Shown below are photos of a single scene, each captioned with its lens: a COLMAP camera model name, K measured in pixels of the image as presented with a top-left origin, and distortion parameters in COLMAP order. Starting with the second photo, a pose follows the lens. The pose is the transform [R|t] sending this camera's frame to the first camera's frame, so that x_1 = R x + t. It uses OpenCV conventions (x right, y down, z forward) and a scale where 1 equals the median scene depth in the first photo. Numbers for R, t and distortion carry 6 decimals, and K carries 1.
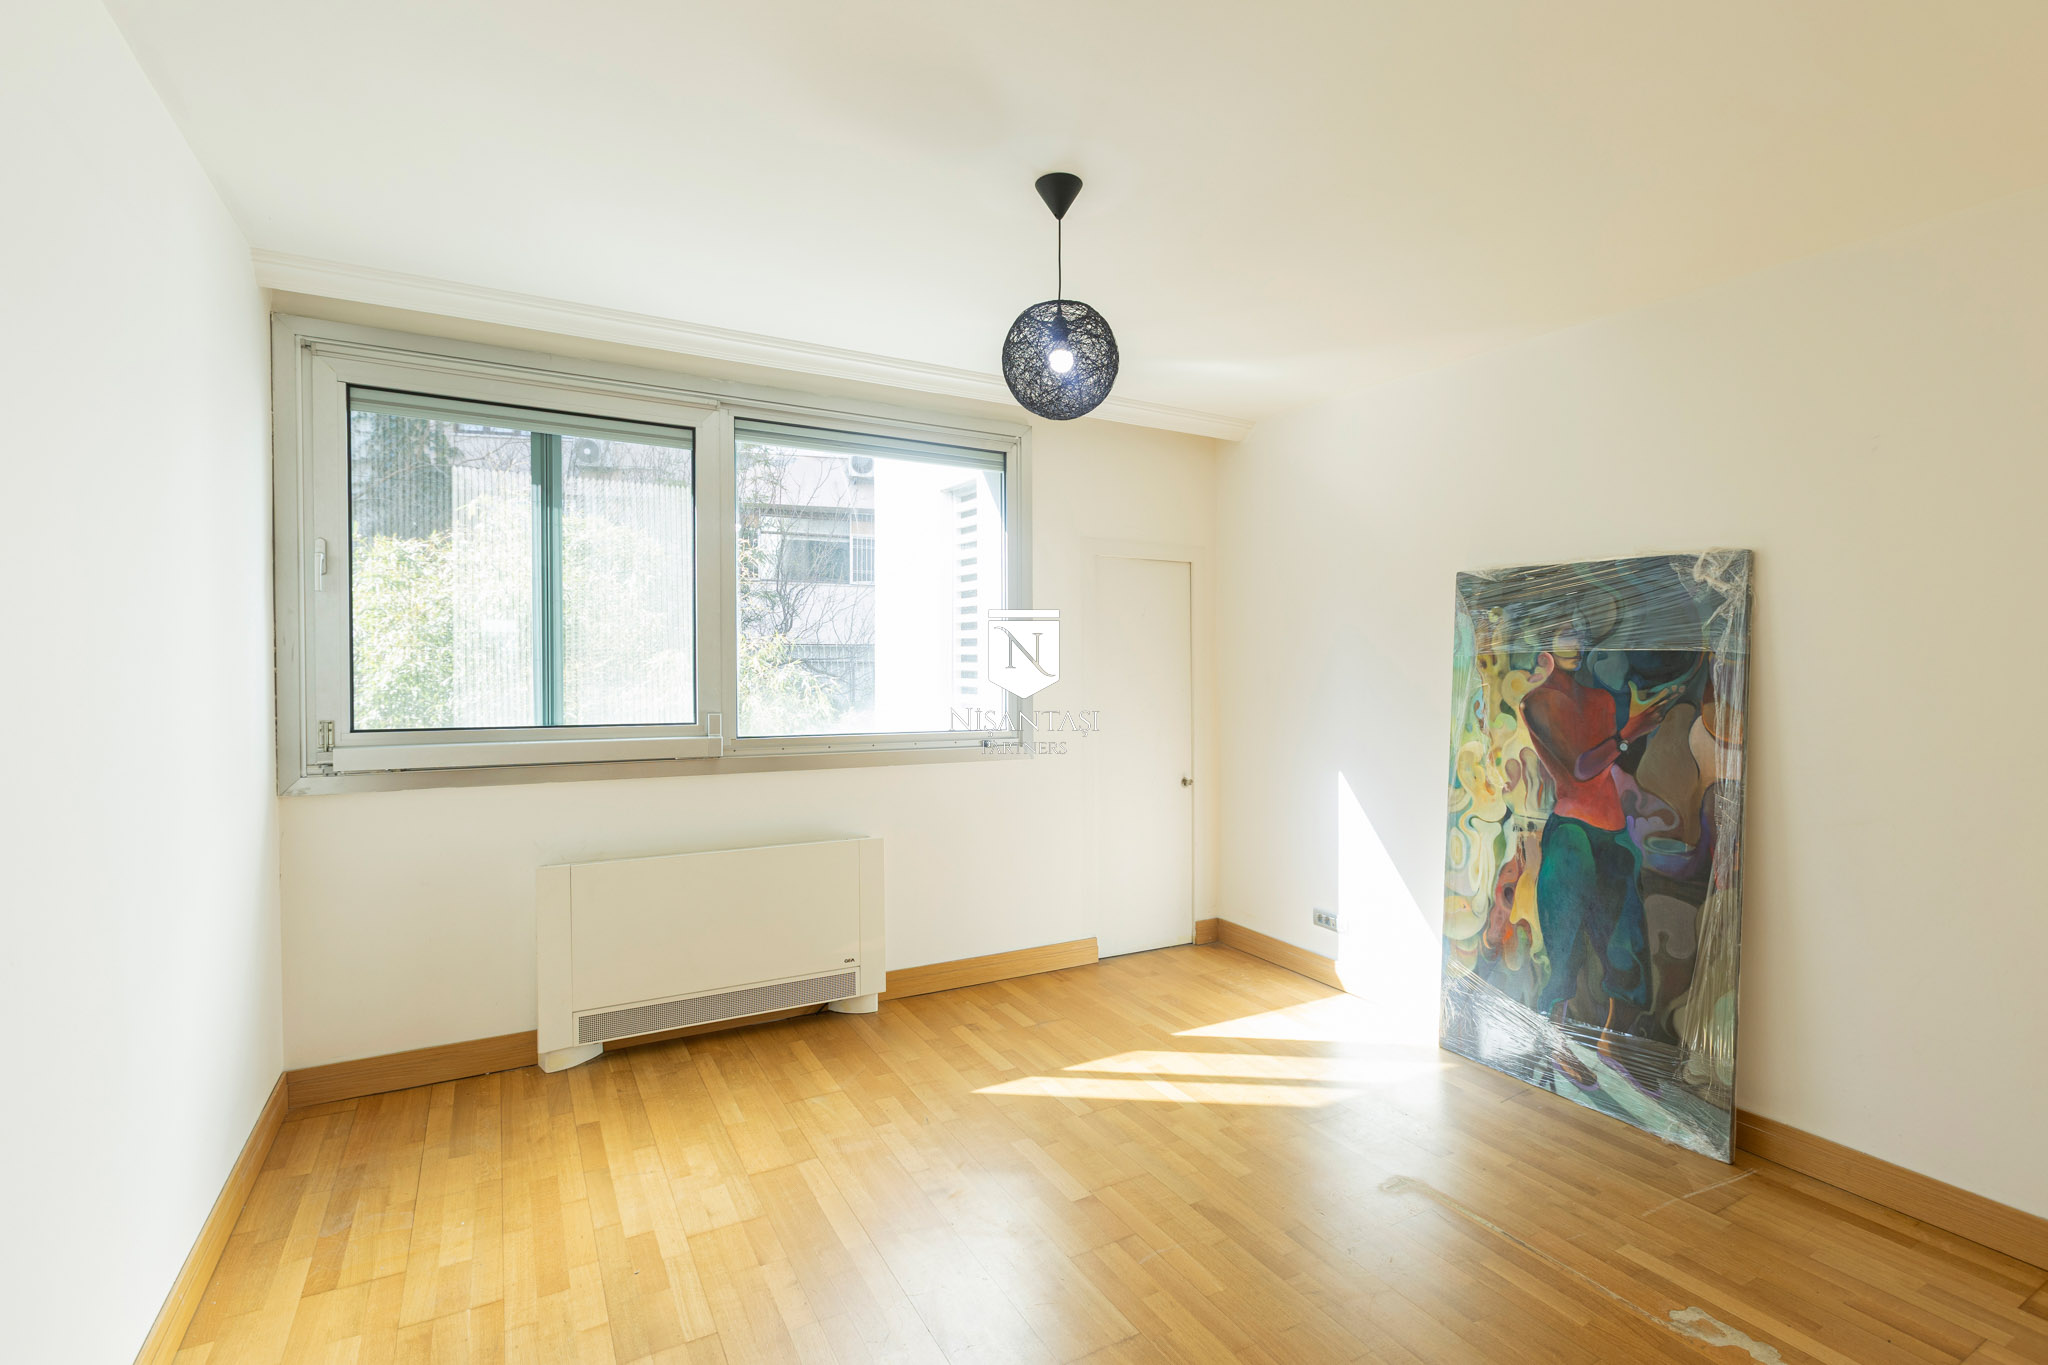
lens RADIAL K [[916.1, 0, 1019.6], [0, 916.1, 655.9], [0, 0, 1]] dist [-0.001098, -0.000810]
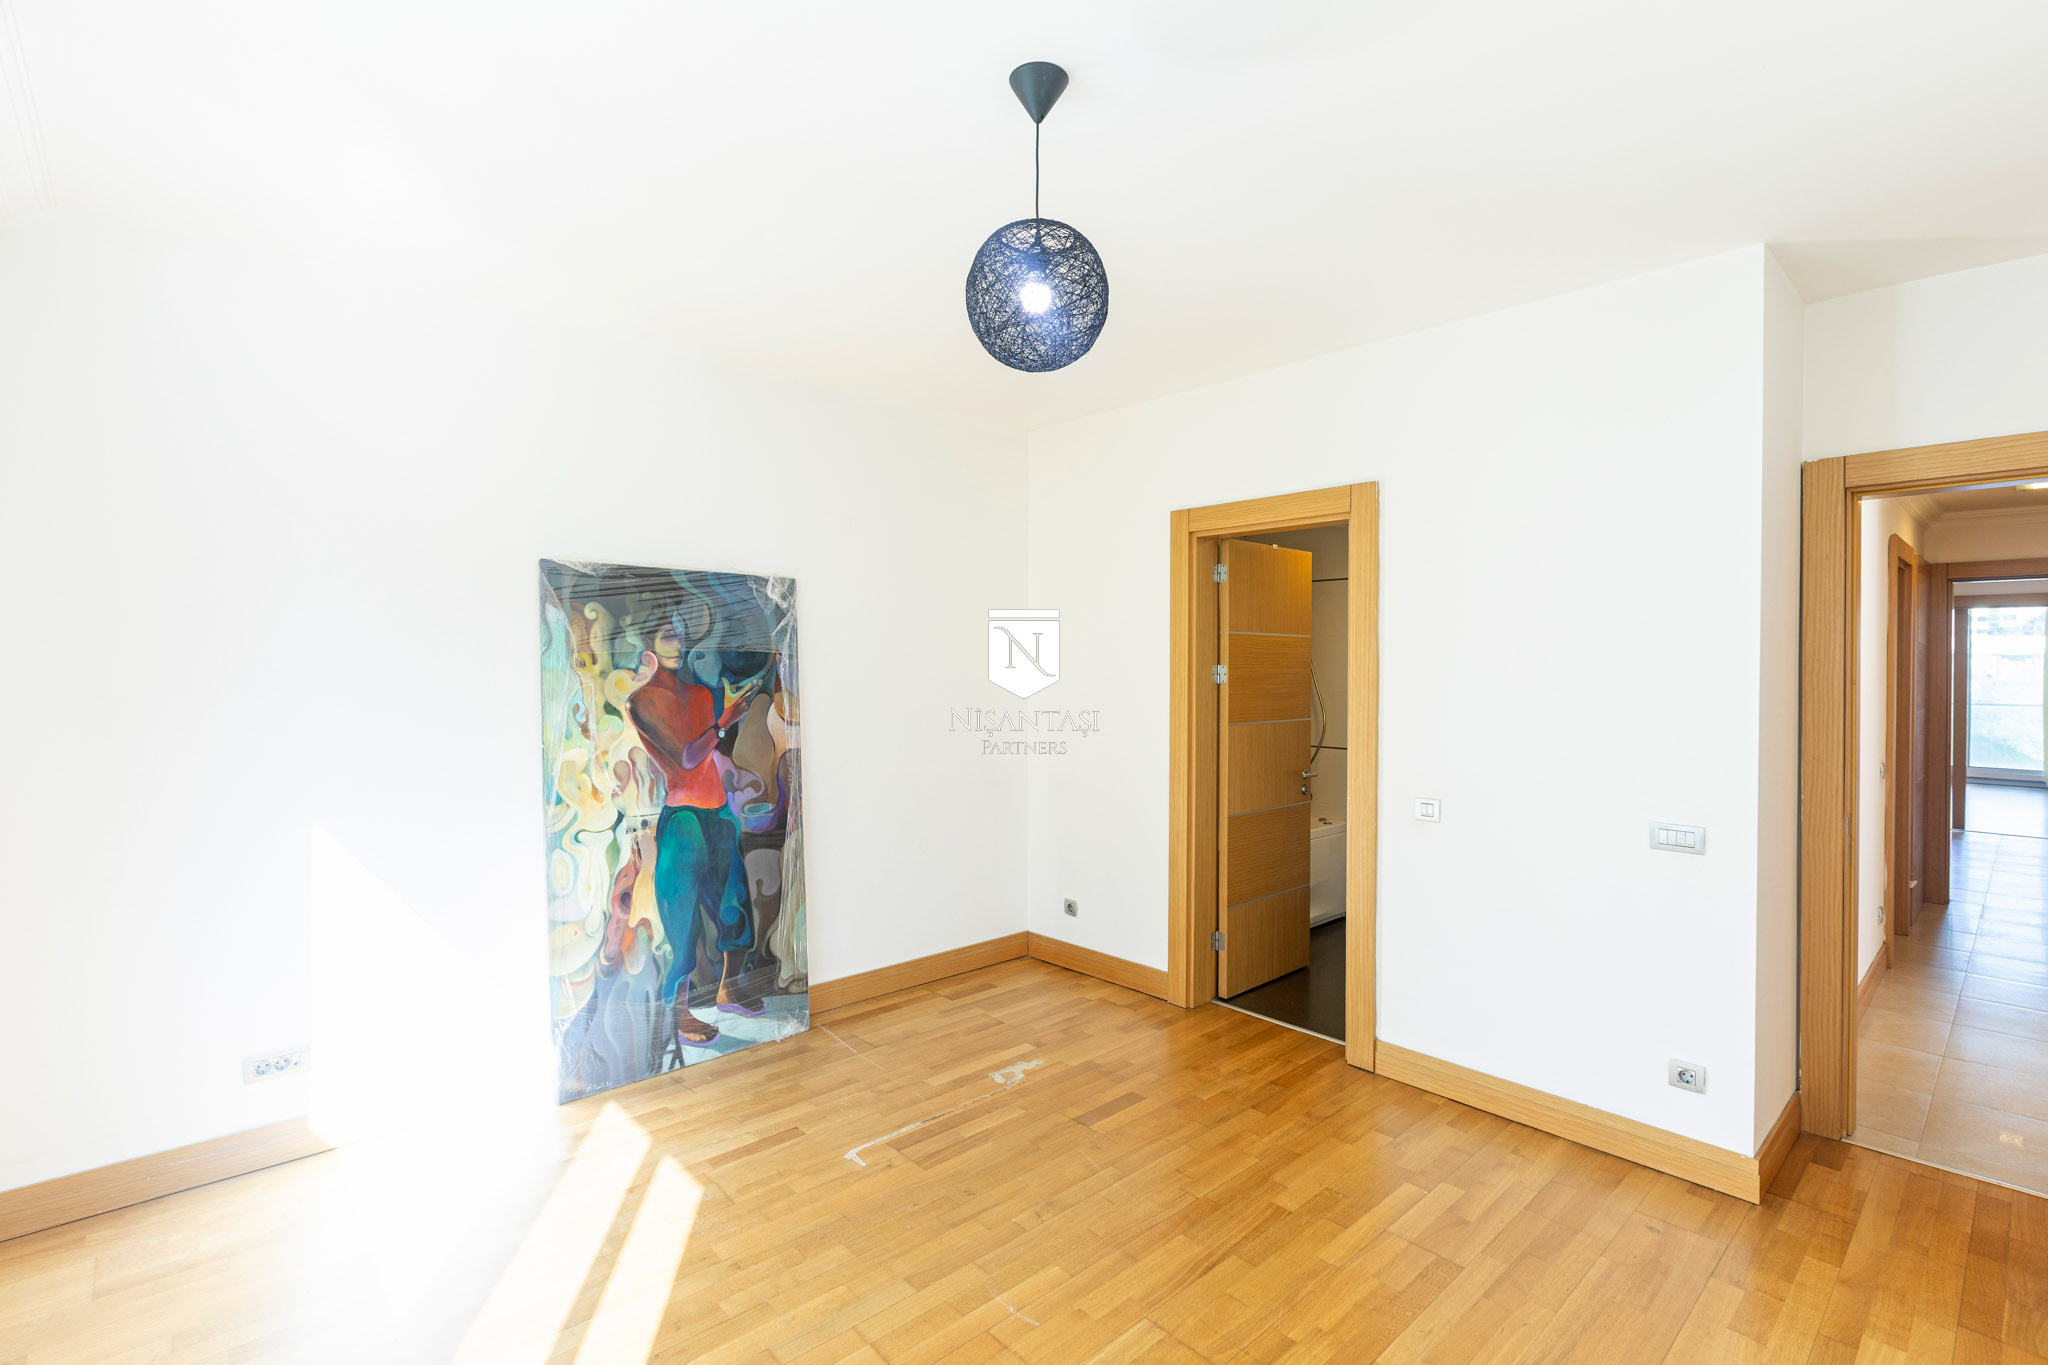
lens RADIAL K [[916.1, 0, 1019.6], [0, 916.1, 655.9], [0, 0, 1]] dist [-0.001098, -0.000810]
pose [[-0.203037, 0.002032, 0.979169, -0.518340], [-0.006556, 0.999973, -0.003435, 0.001564], [-0.979149, -0.007117, -0.203018, 0.808202]]
